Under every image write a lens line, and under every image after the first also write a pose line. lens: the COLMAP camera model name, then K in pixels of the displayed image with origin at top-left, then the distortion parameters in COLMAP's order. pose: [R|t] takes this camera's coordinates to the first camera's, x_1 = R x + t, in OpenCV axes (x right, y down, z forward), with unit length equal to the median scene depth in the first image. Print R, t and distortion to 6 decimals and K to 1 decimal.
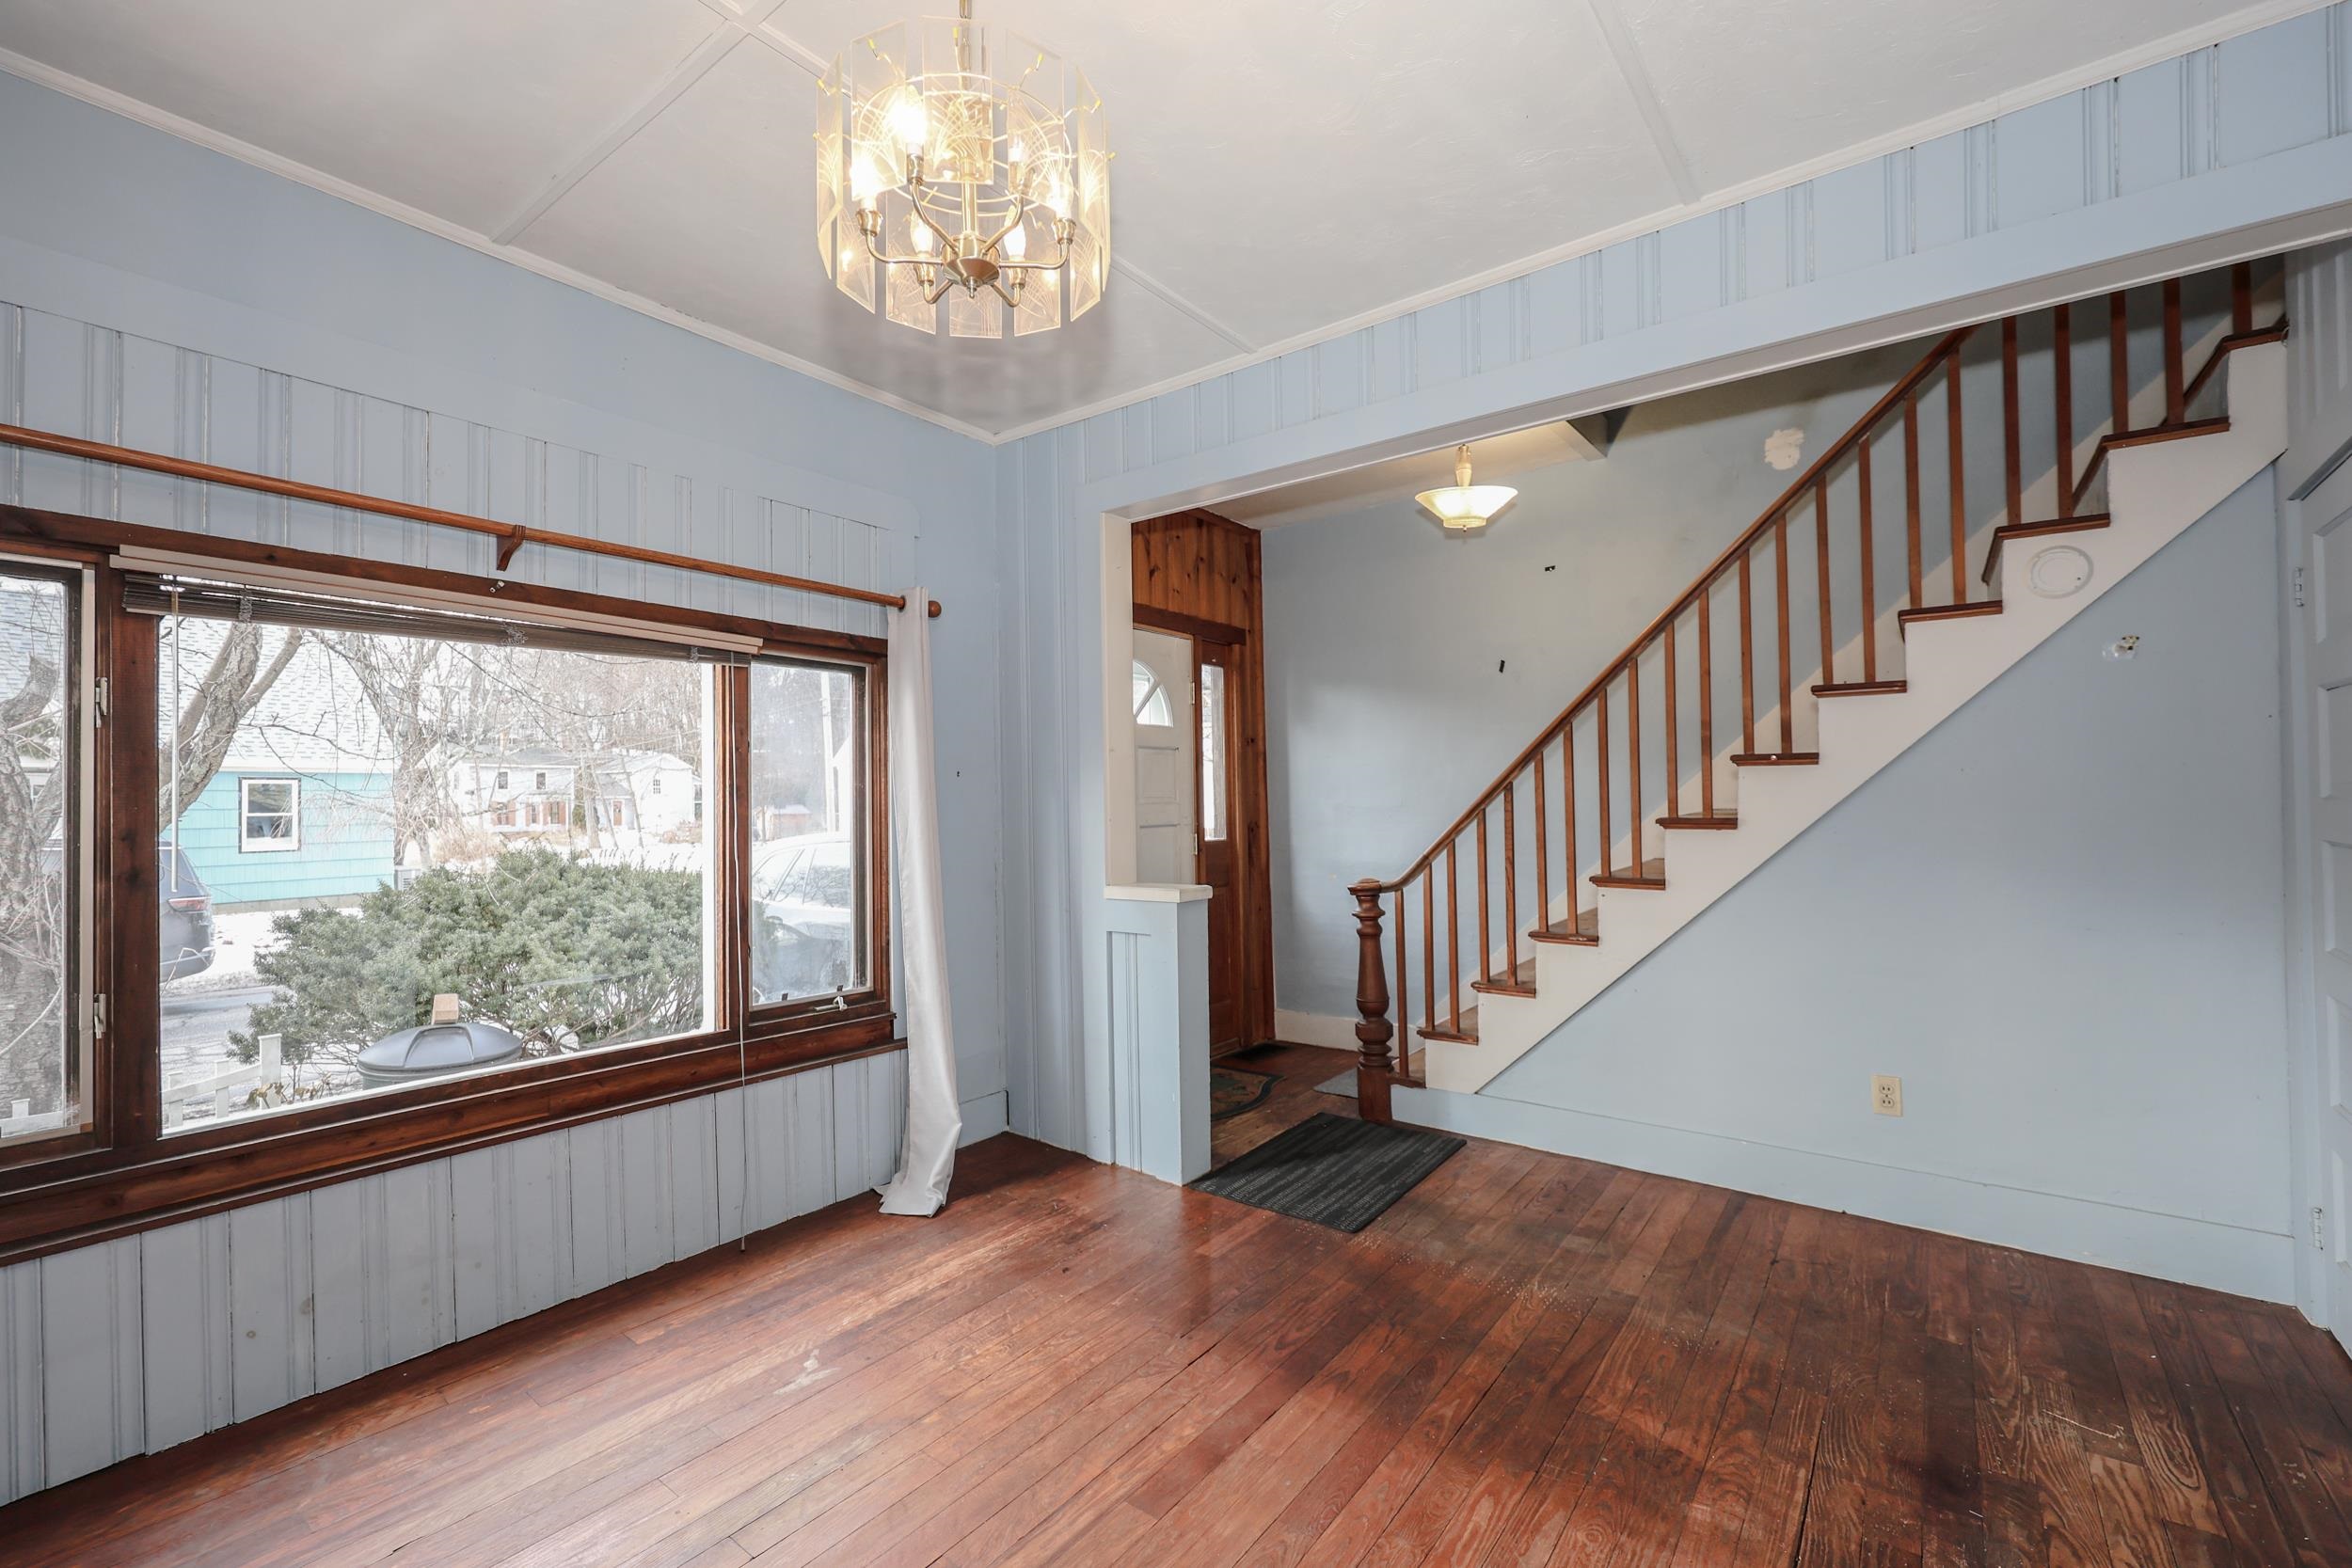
lens RADIAL K [[1000.8, 0, 1176.0], [0, 1000.8, 784.0], [0, 0, 1]] dist [-0.000262, -0.000016]
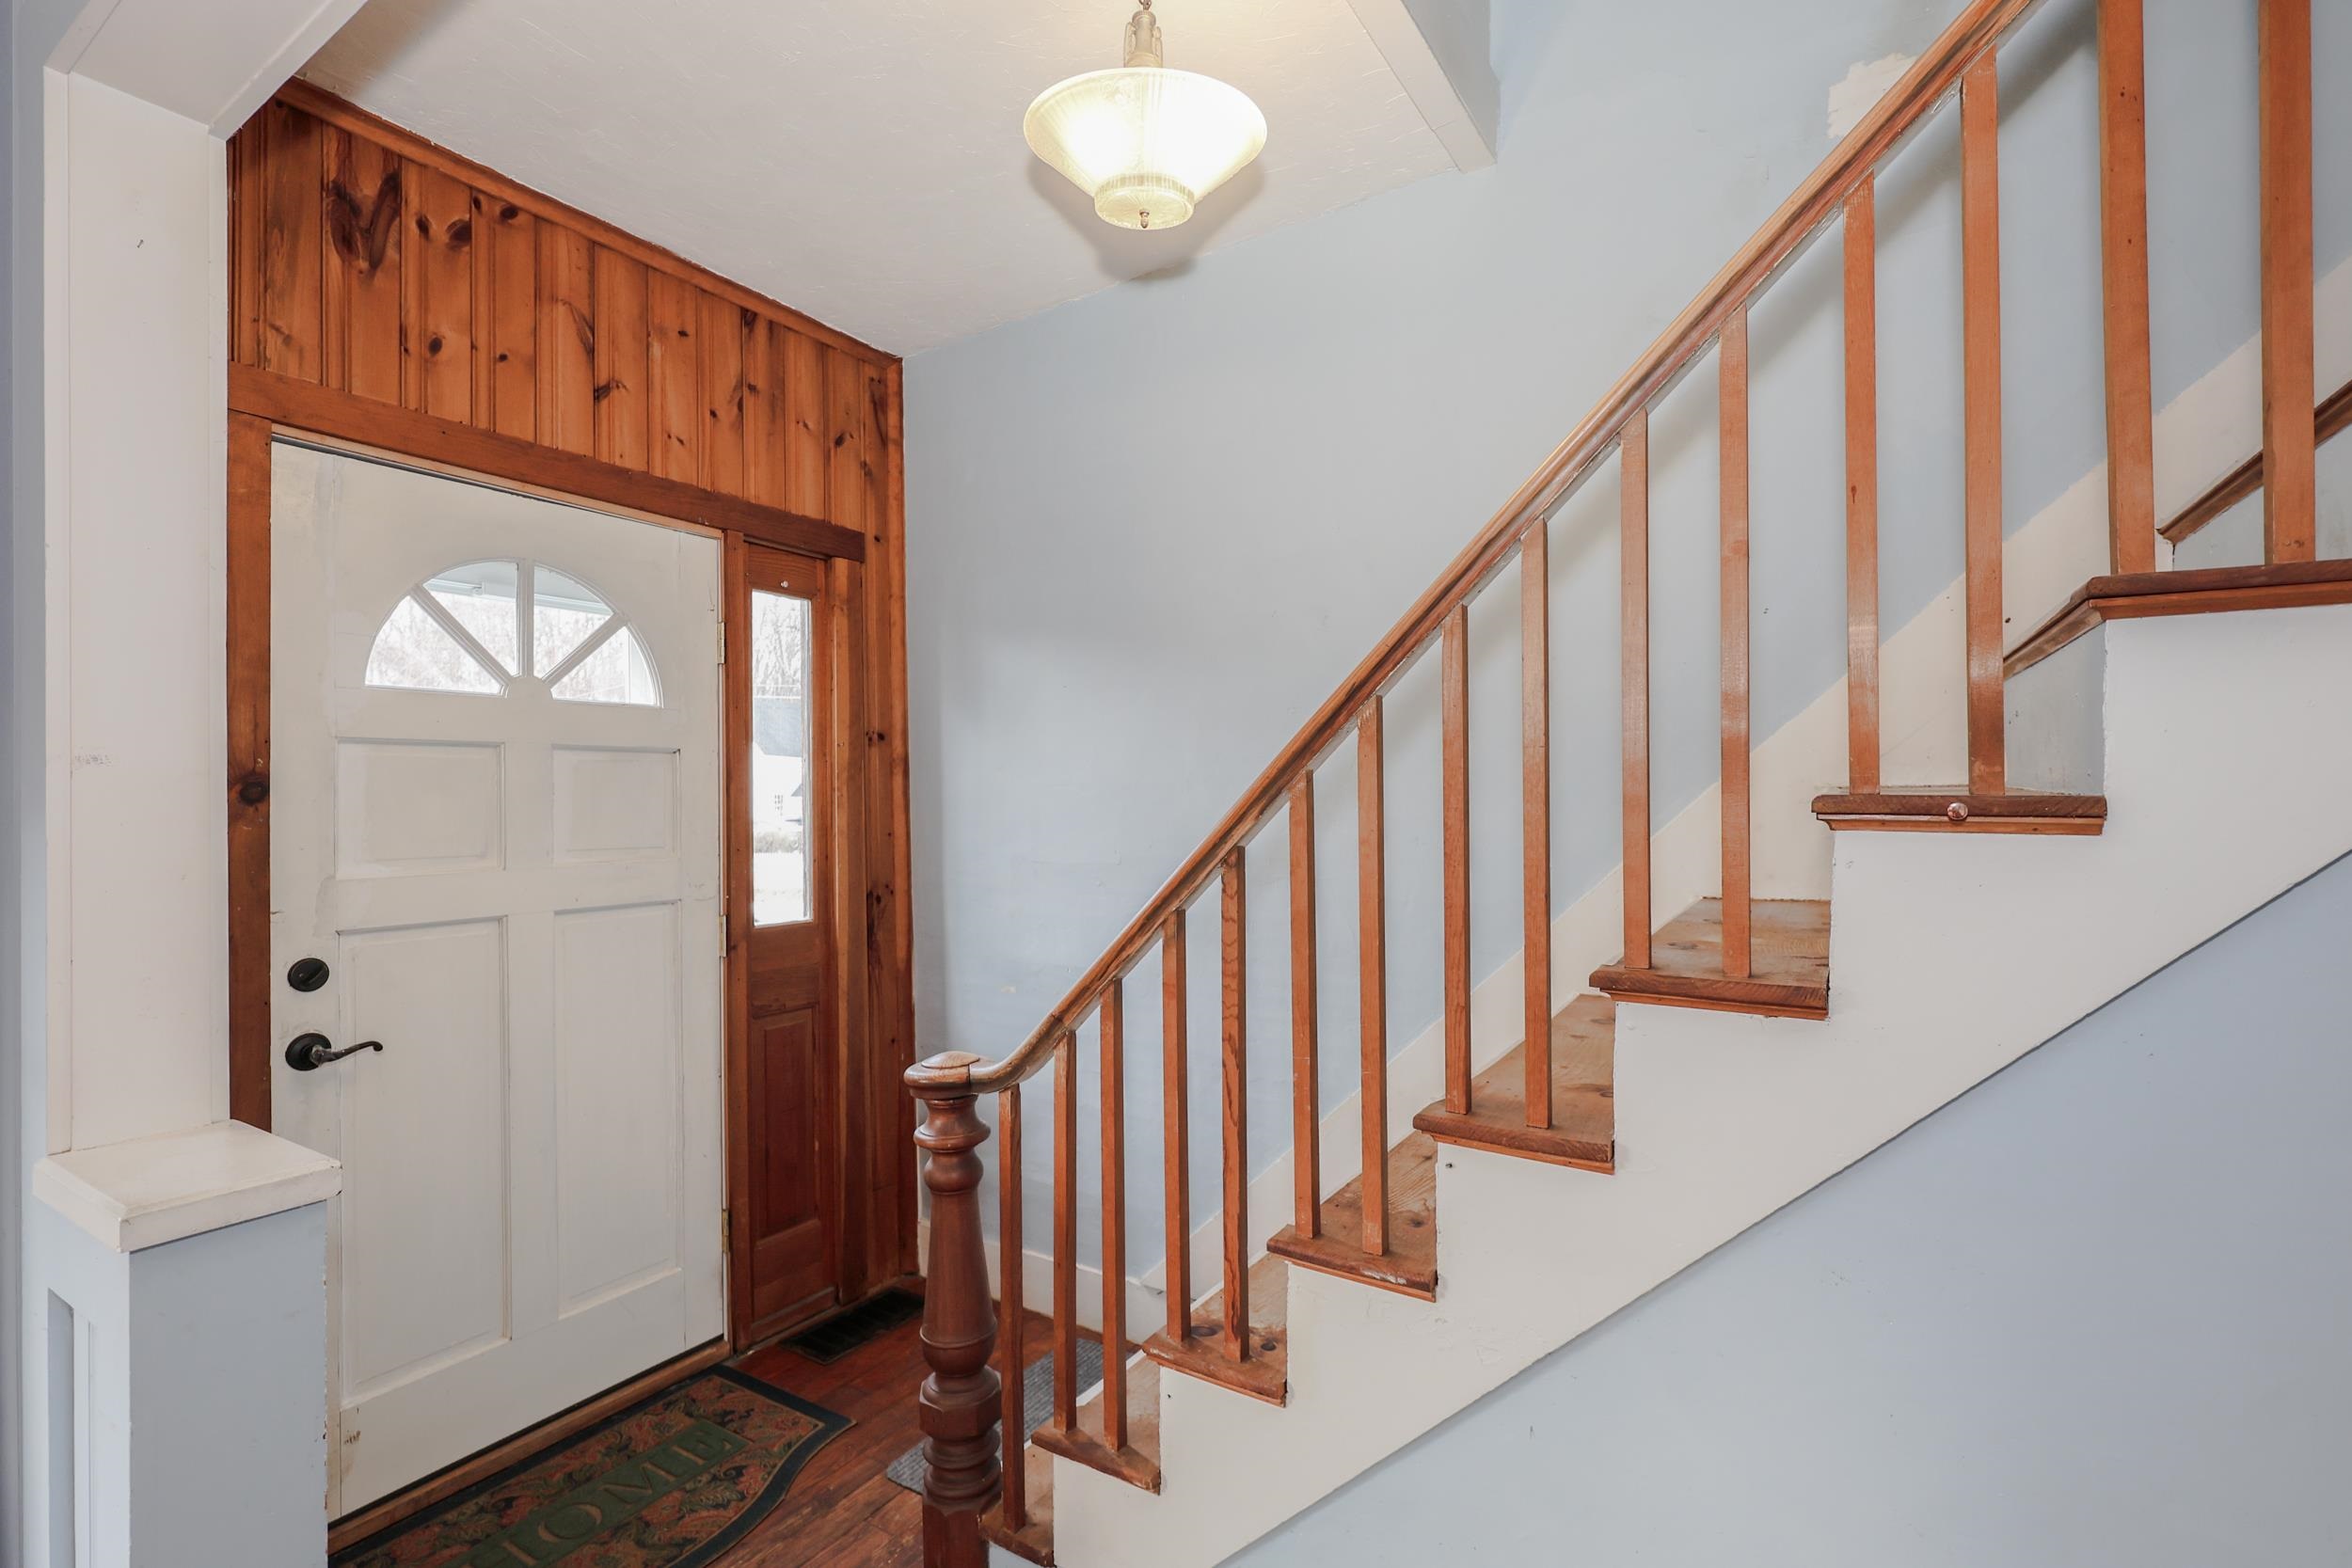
lens RADIAL K [[1073.2, 0, 1176.0], [0, 1073.2, 784.0], [0, 0, 1]] dist [0.001588, -0.000044]
pose [[0.996127, 0.011541, 0.087171, 0.247503], [-0.011241, 0.999929, -0.003931, -0.022532], [-0.087210, 0.002936, 0.996186, 0.524673]]
